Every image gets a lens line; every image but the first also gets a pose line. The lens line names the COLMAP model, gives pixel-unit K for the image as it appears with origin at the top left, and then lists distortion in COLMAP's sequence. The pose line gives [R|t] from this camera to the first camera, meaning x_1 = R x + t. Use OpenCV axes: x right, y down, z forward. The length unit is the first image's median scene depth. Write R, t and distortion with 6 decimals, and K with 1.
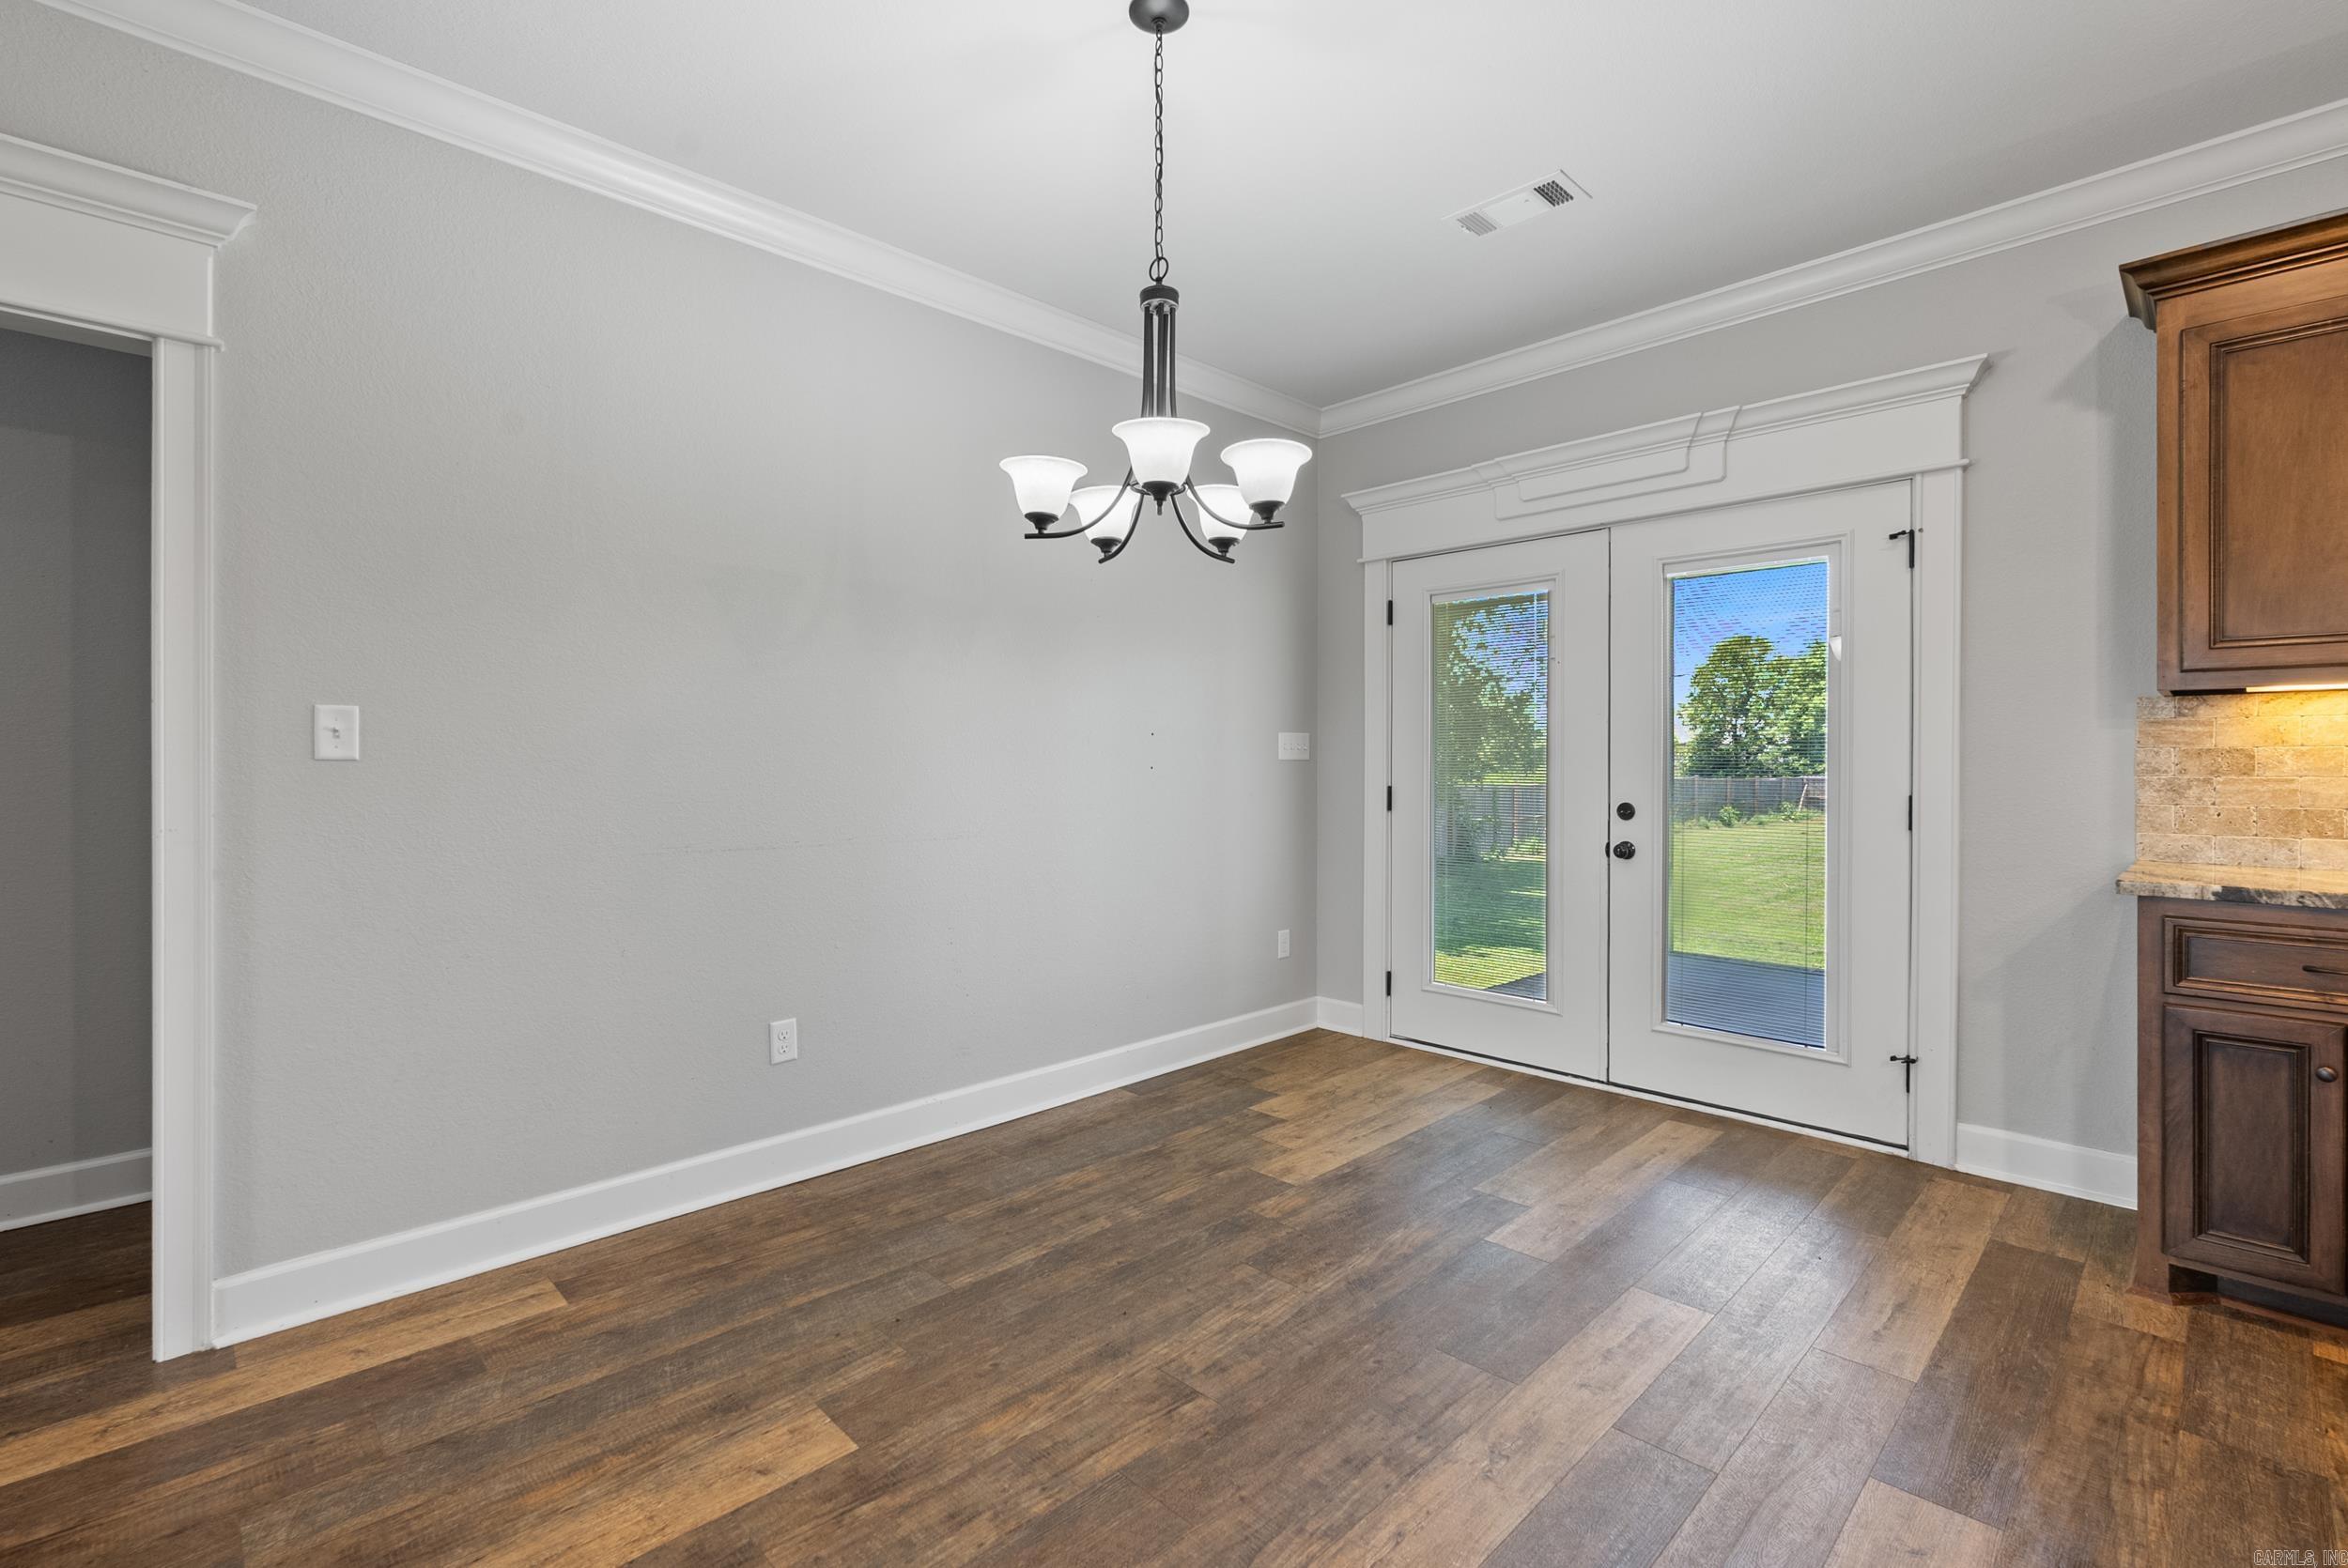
lens RADIAL K [[1041.5, 0, 1172.7], [0, 1041.5, 765.0], [0, 0, 1]] dist [-0.006562, 0.000189]
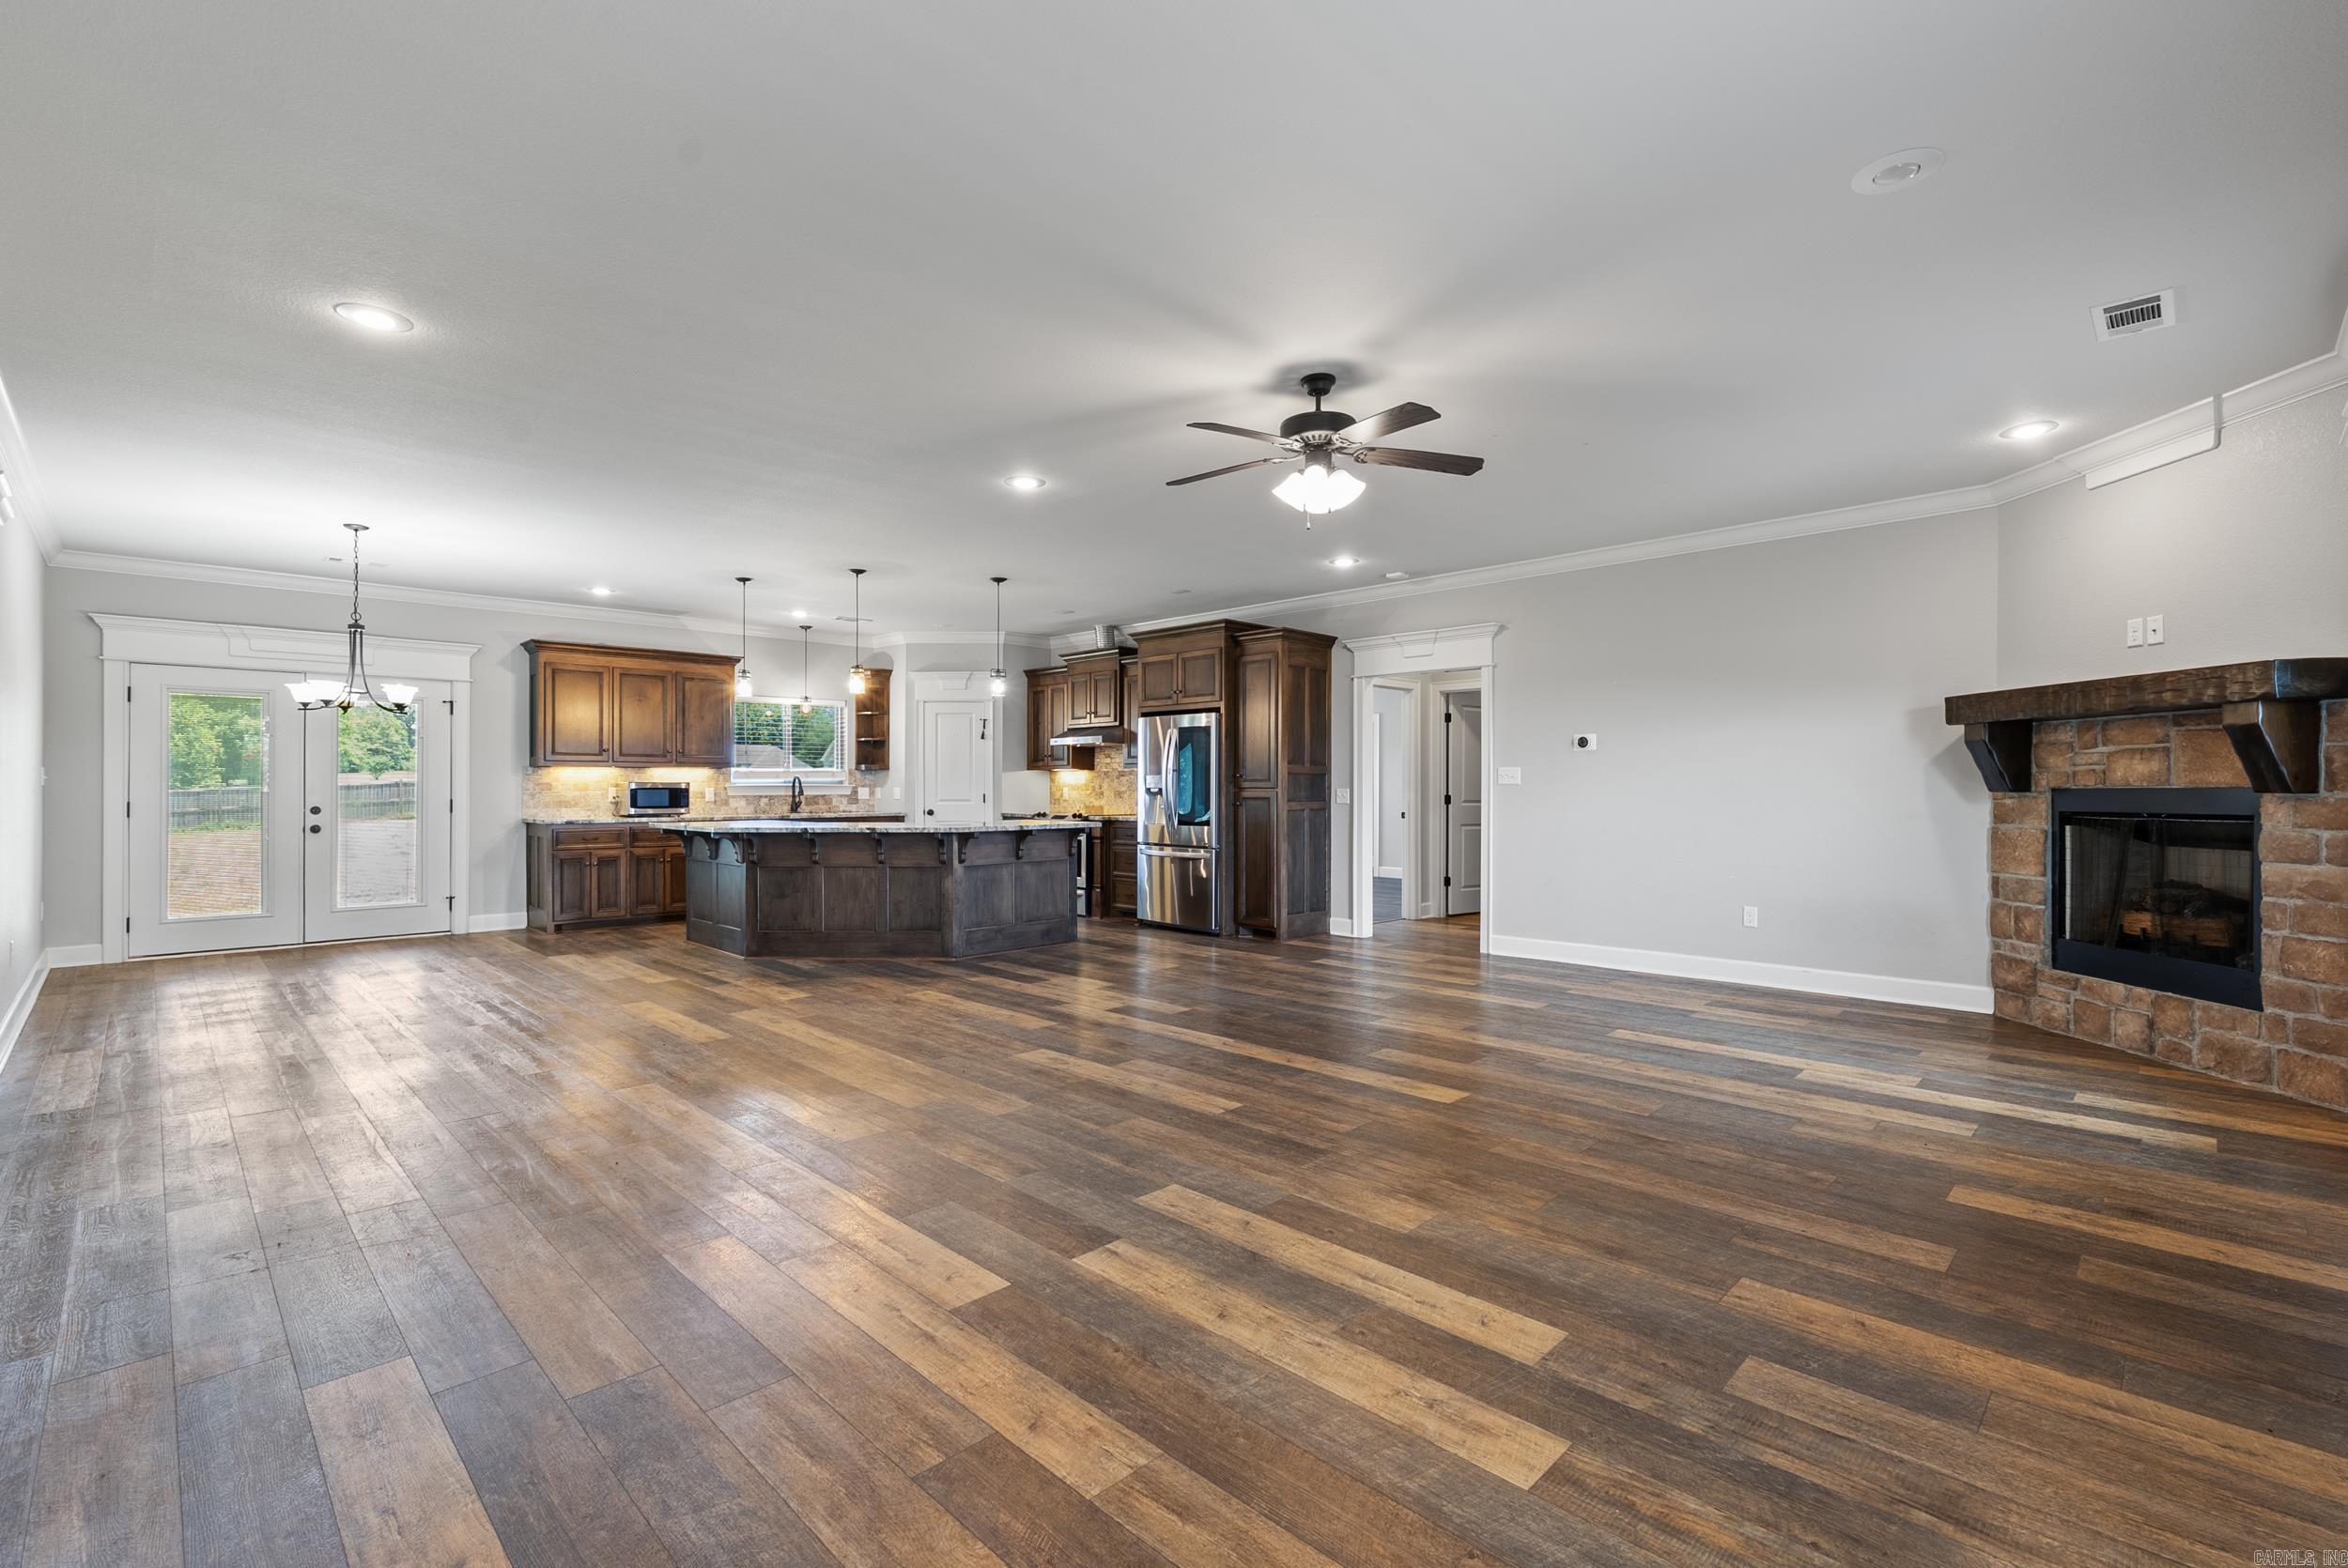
lens RADIAL K [[1036.6, 0, 1175.9], [0, 1036.6, 788.9], [0, 0, 1]] dist [-0.005284, 0.000127]
pose [[-0.013007, -0.005679, 0.999899, -2.533695], [0.000901, 0.999983, 0.005692, -0.014518], [-0.999915, 0.000975, -0.013001, -1.071650]]
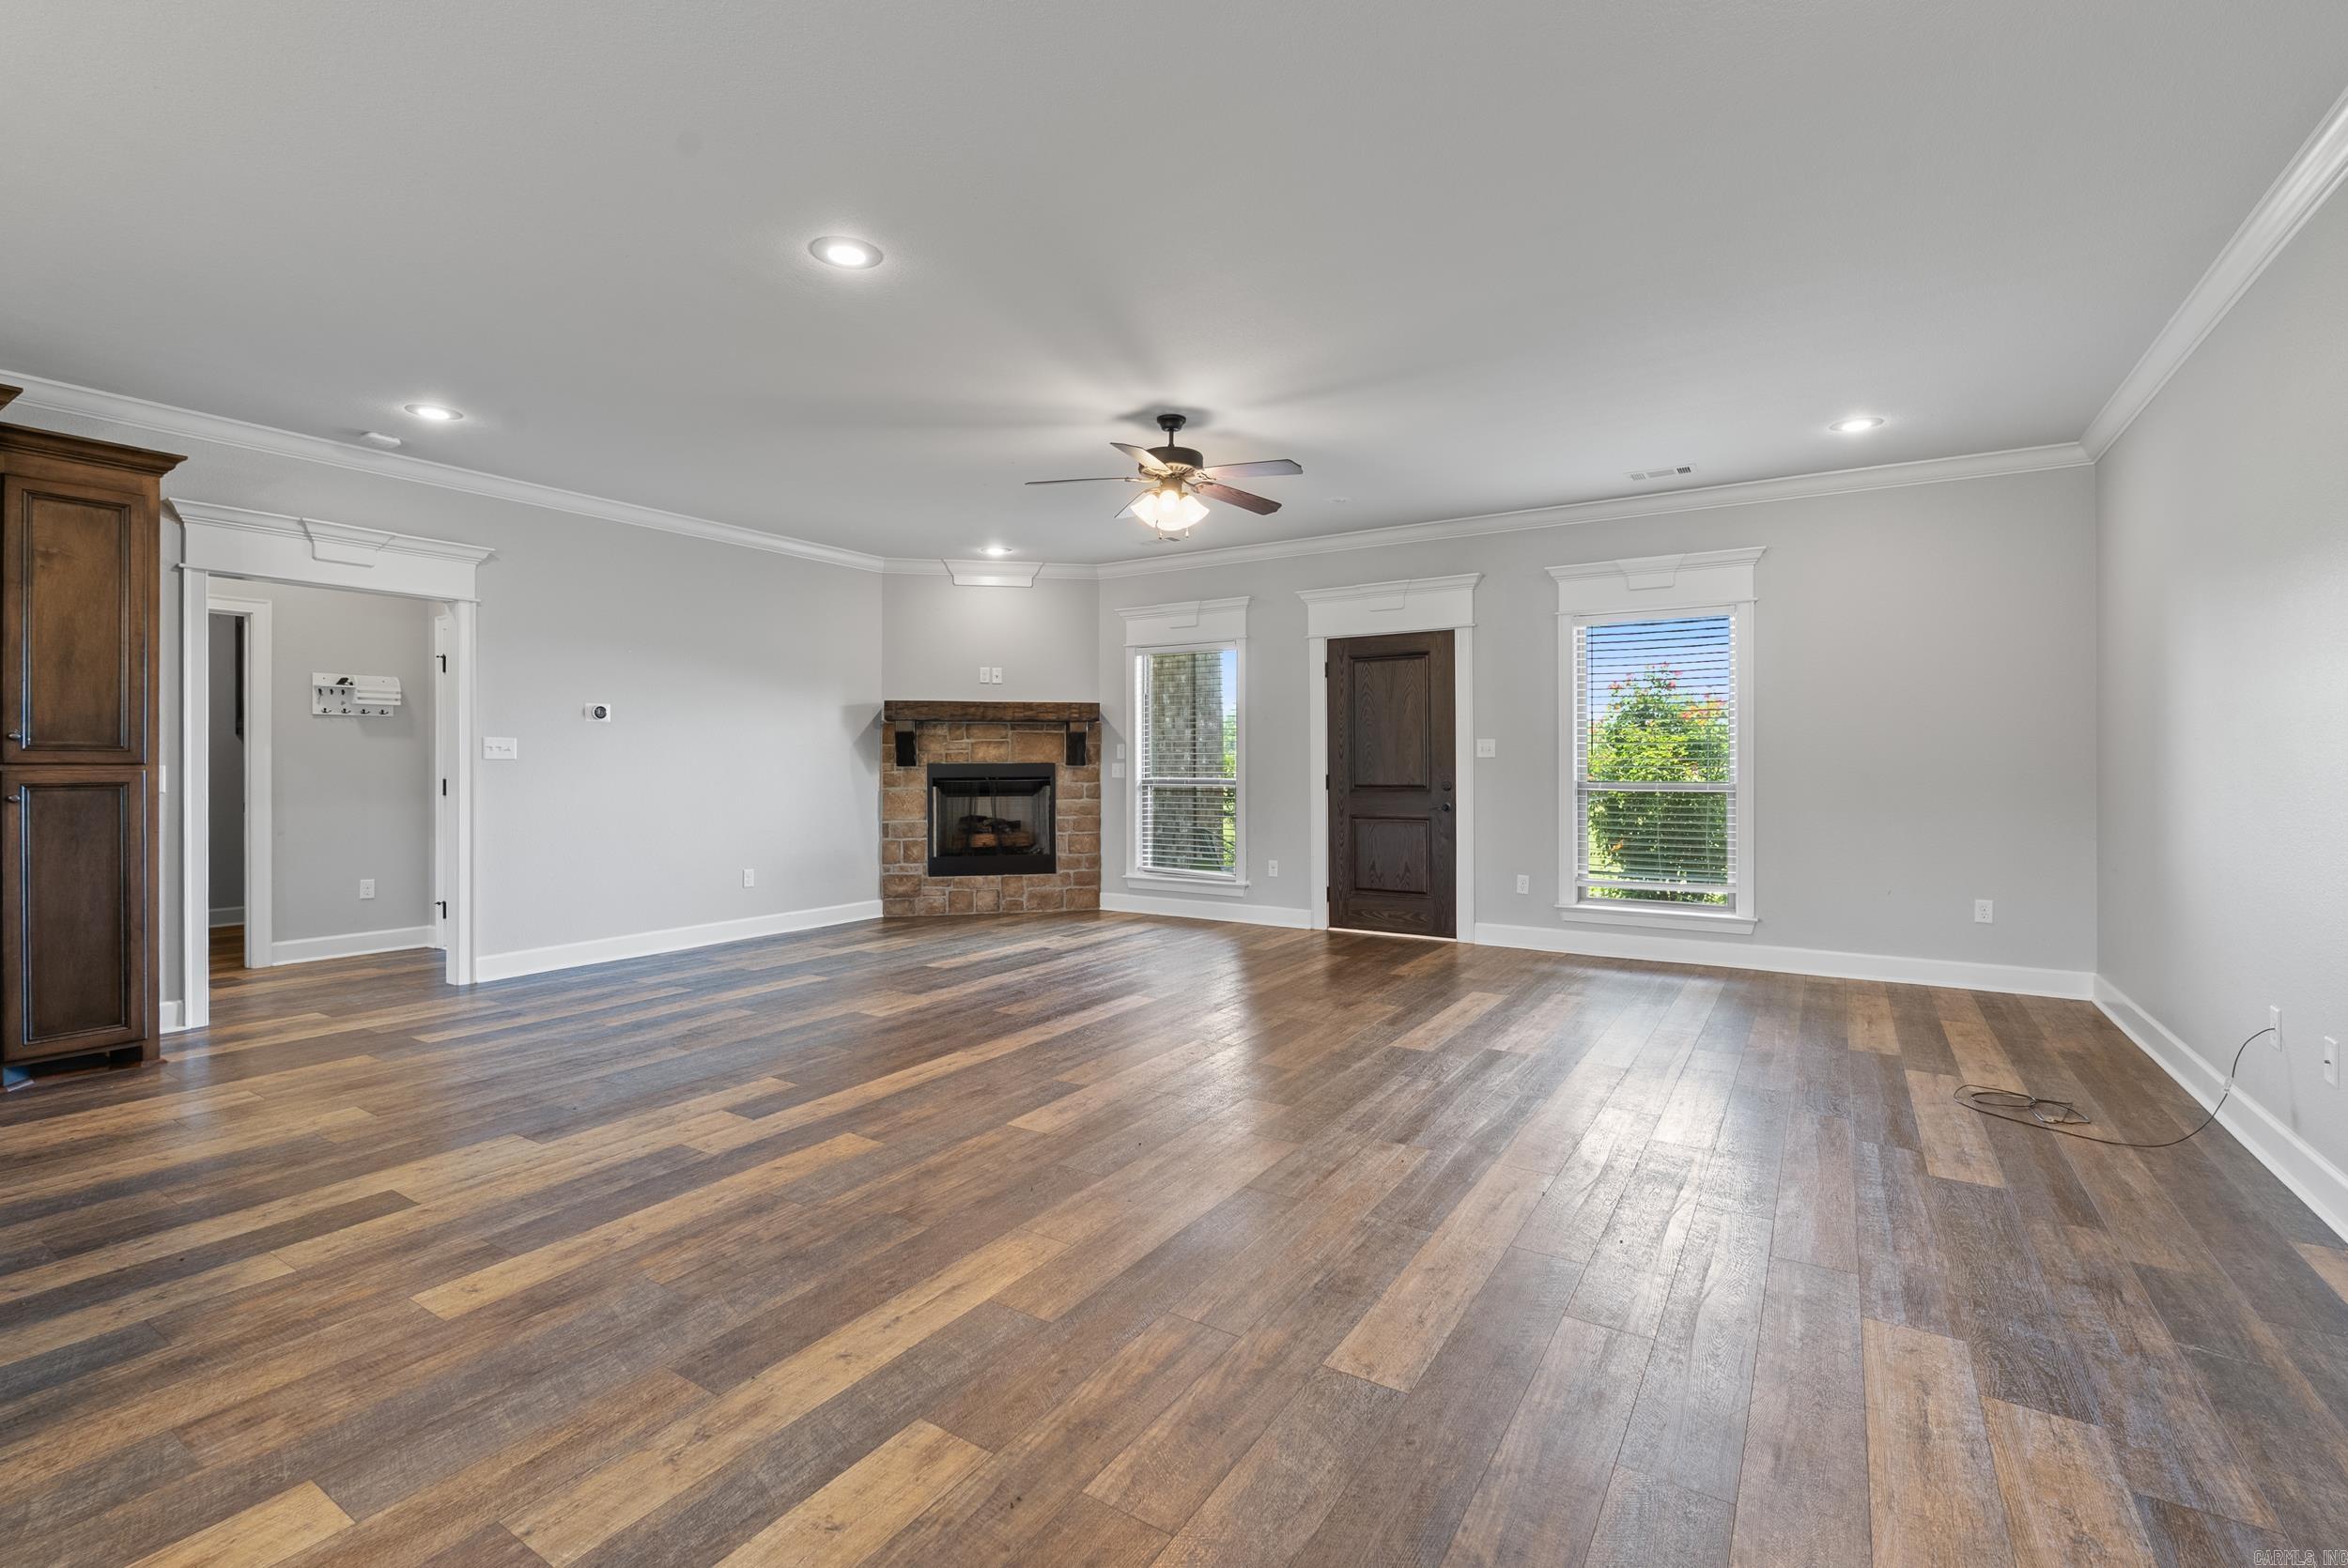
lens RADIAL K [[1041.5, 0, 1172.7], [0, 1041.5, 765.0], [0, 0, 1]] dist [-0.006562, 0.000189]
pose [[-0.973206, -0.001527, -0.229931, -0.494047], [-0.001442, 0.999999, -0.000535, 0.002184], [0.229932, -0.000189, -0.973207, 0.557138]]
